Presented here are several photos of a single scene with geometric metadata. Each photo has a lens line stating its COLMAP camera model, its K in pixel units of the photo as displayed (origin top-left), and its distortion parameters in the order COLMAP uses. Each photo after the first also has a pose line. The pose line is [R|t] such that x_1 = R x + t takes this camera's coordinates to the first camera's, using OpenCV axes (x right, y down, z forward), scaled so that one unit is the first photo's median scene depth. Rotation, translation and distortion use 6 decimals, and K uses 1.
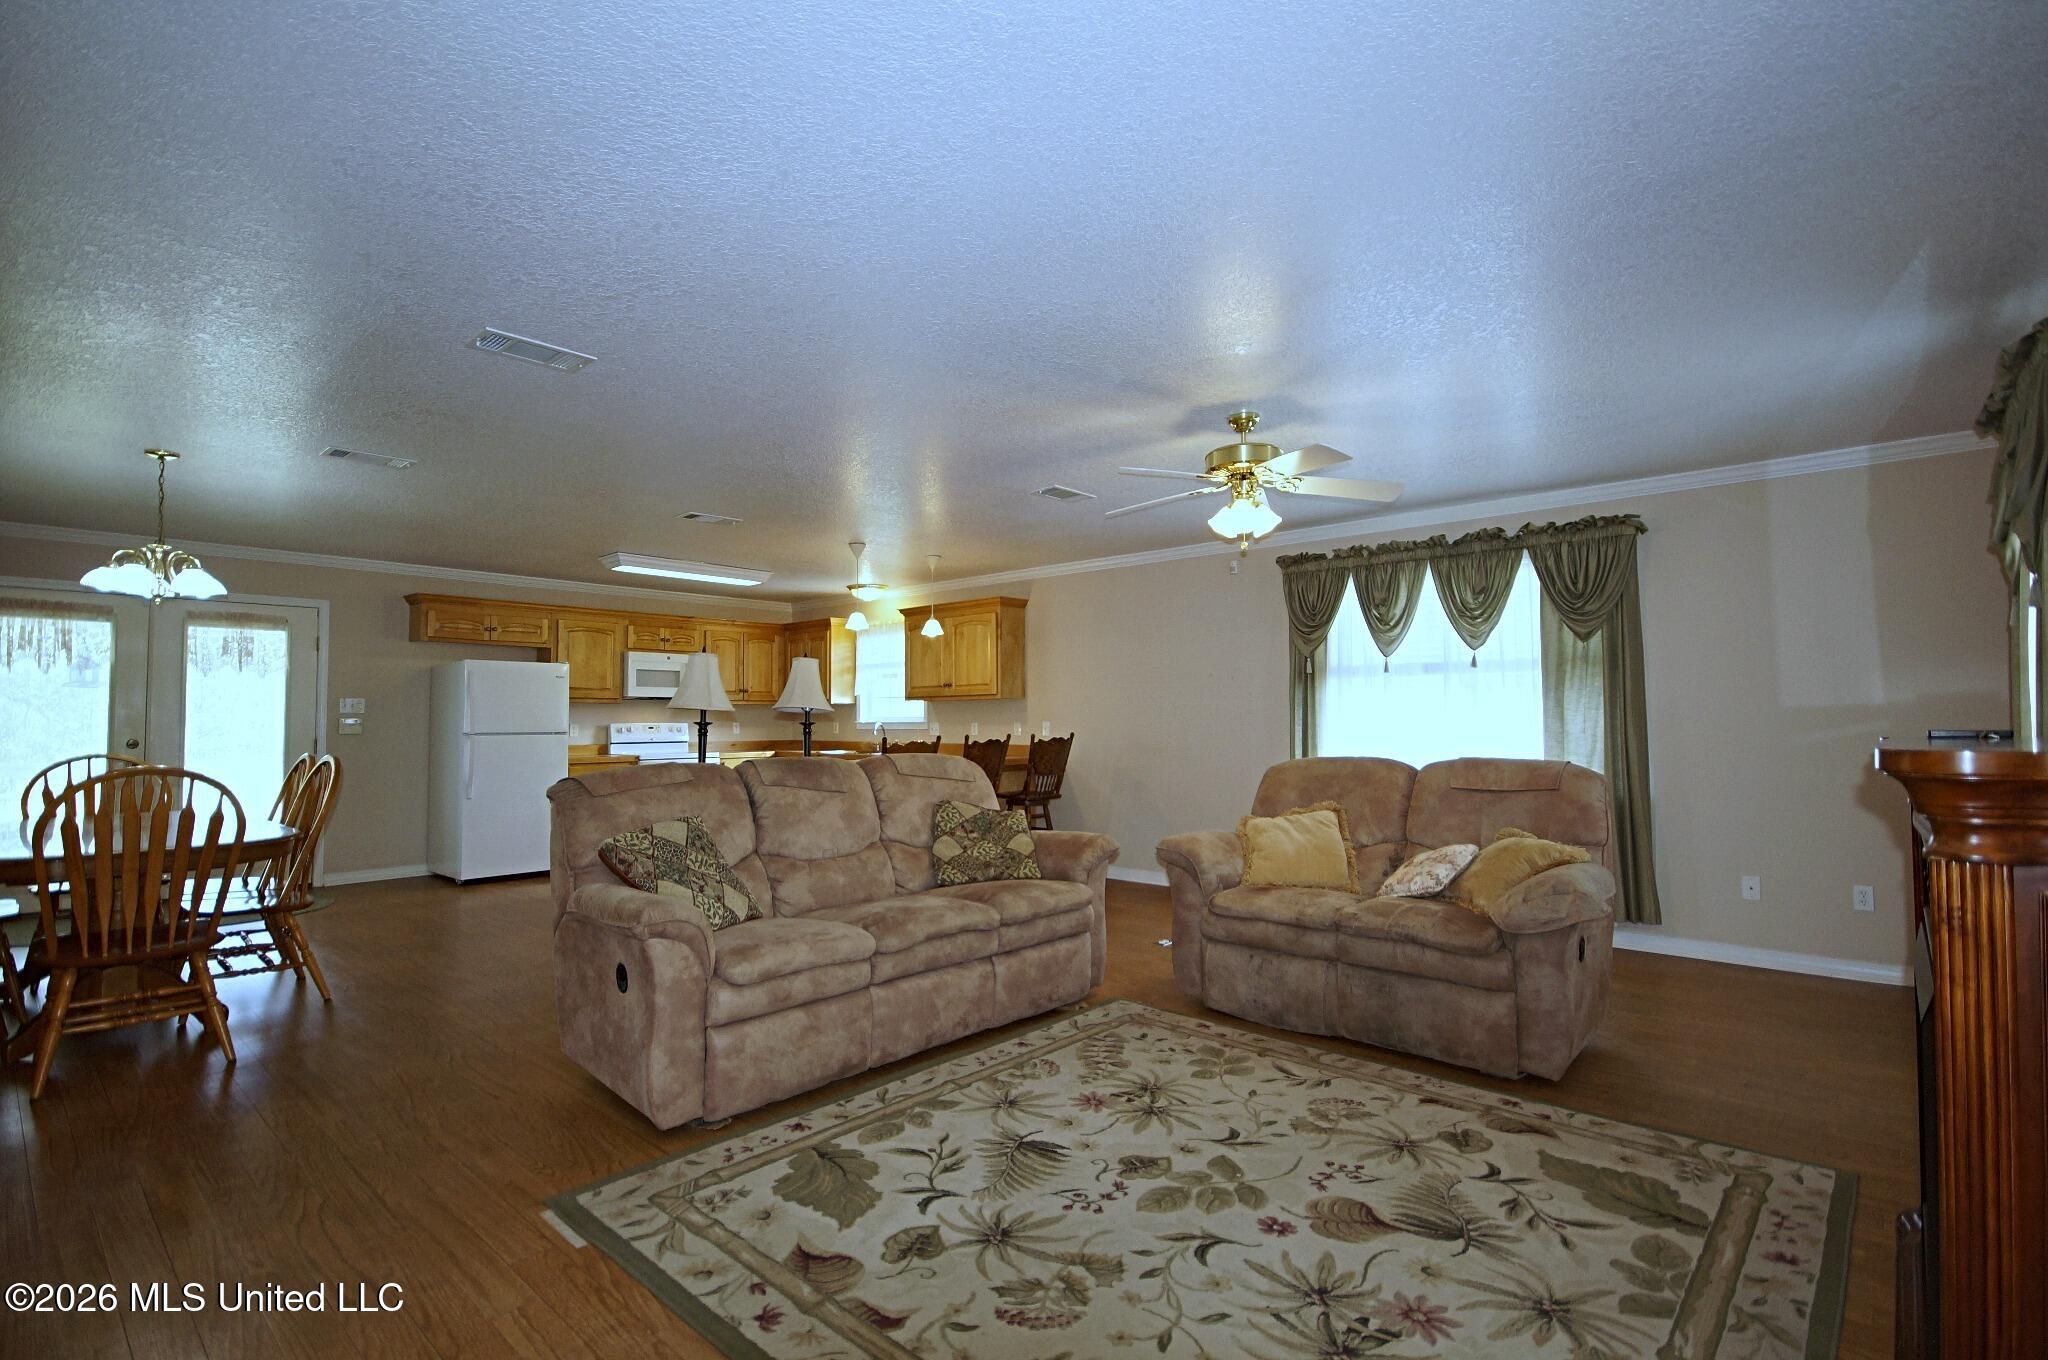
lens RADIAL K [[971.3, 0, 995.2], [0, 971.3, 676.8], [0, 0, 1]] dist [0.005218, -0.000362]
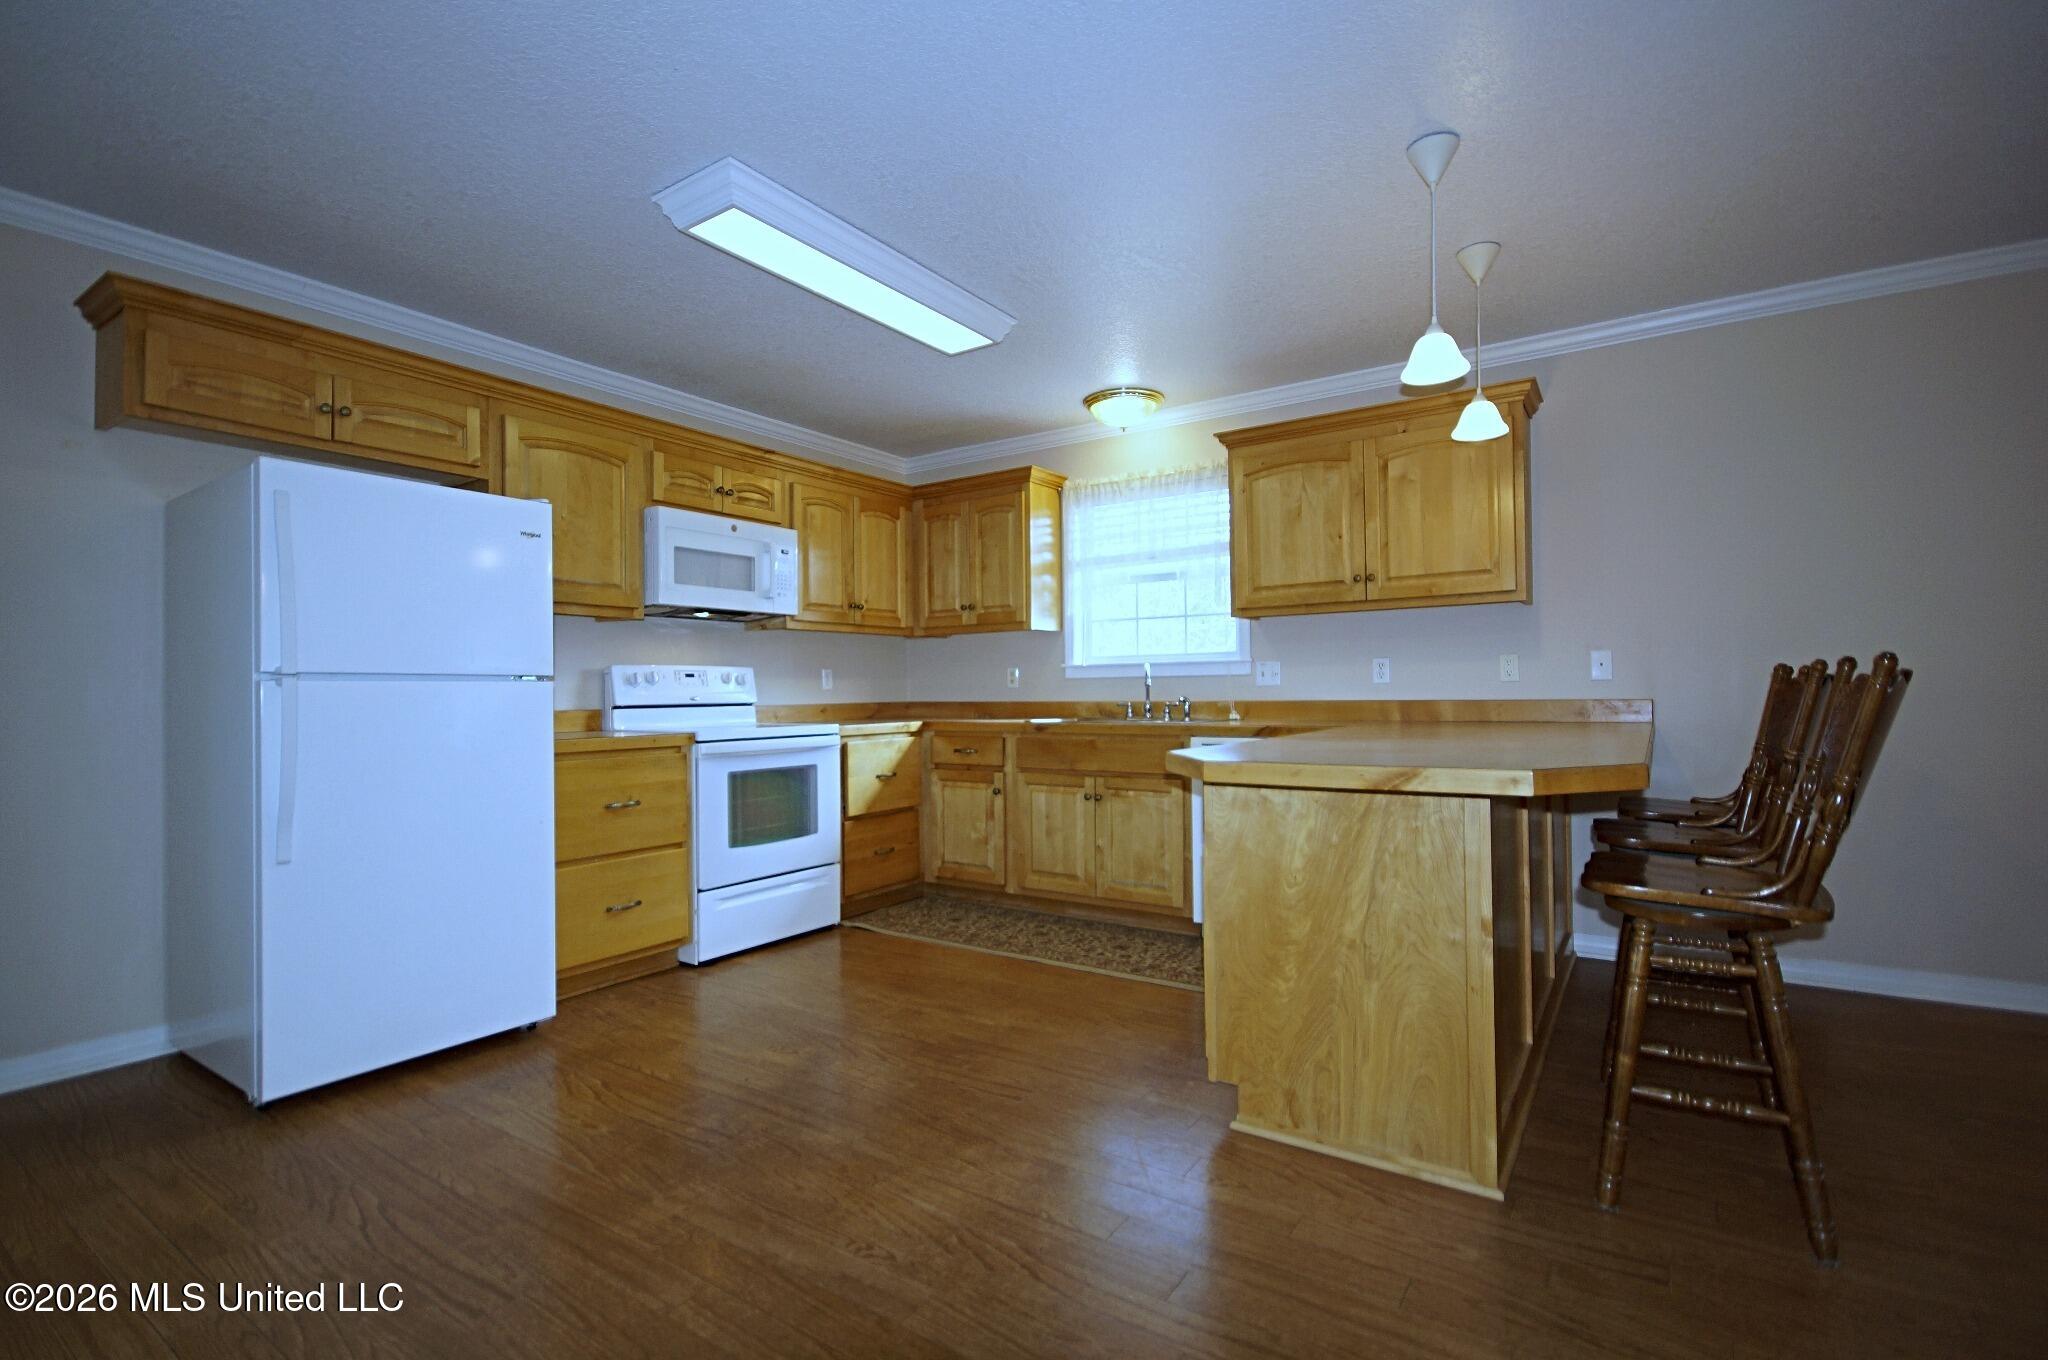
lens RADIAL K [[958.3, 0, 997.7], [0, 958.3, 689.4], [0, 0, 1]] dist [0.000940, -0.000282]
pose [[0.989470, -0.007289, 0.144556, -0.613249], [0.001518, 0.999199, 0.039993, 0.091490], [-0.144732, -0.039352, 0.988688, 1.135626]]
